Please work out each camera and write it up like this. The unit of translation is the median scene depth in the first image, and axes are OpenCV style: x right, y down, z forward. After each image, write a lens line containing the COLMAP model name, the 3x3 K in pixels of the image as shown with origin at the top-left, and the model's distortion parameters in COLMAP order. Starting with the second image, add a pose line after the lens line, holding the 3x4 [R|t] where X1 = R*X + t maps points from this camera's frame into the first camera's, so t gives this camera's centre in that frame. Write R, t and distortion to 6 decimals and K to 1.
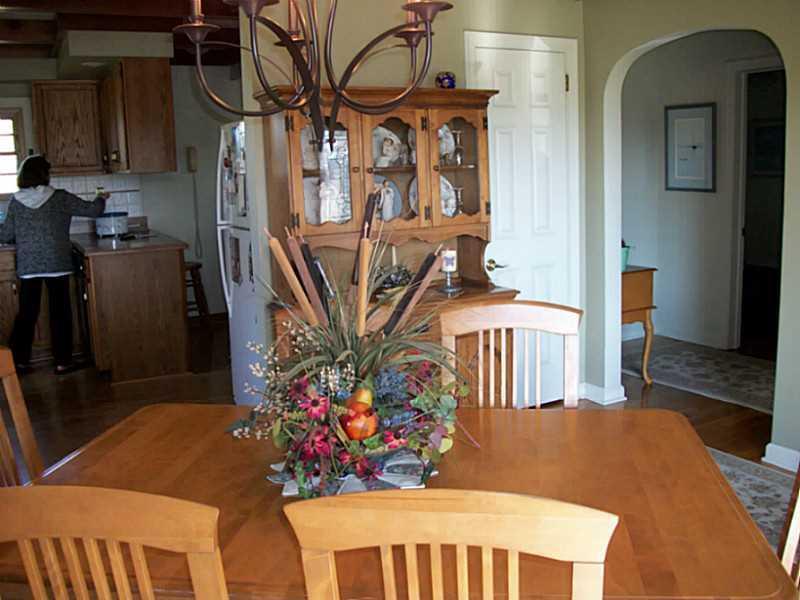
lens RADIAL K [[758.2, 0, 400.1], [0, 758.2, 297.3], [0, 0, 1]] dist [-0.104152, 0.000000]
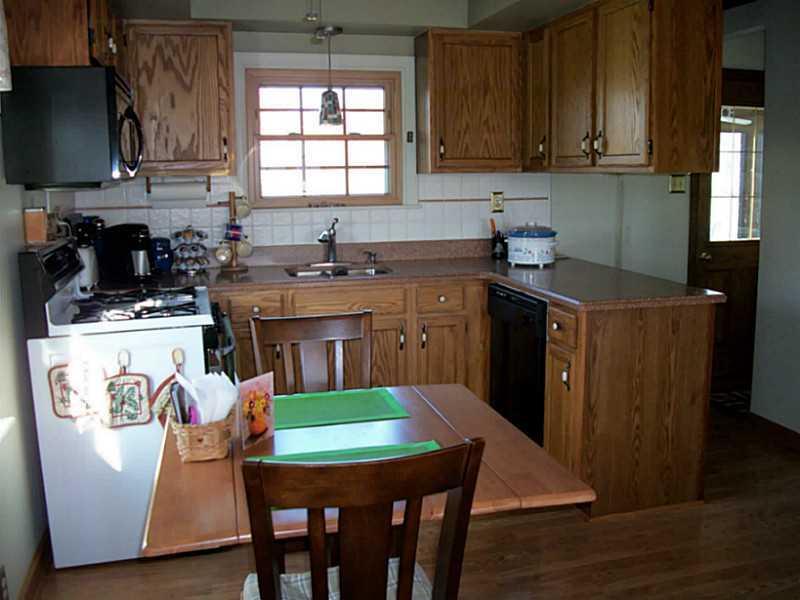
lens RADIAL K [[758.2, 0, 400.2], [0, 758.2, 301.8], [0, 0, 1]] dist [-0.104152, 0.000000]
pose [[0.973250, 0.054456, -0.223202, -0.351572], [-0.055744, 0.998445, 0.000530, -0.044484], [0.222883, 0.011926, 0.974772, 0.319368]]
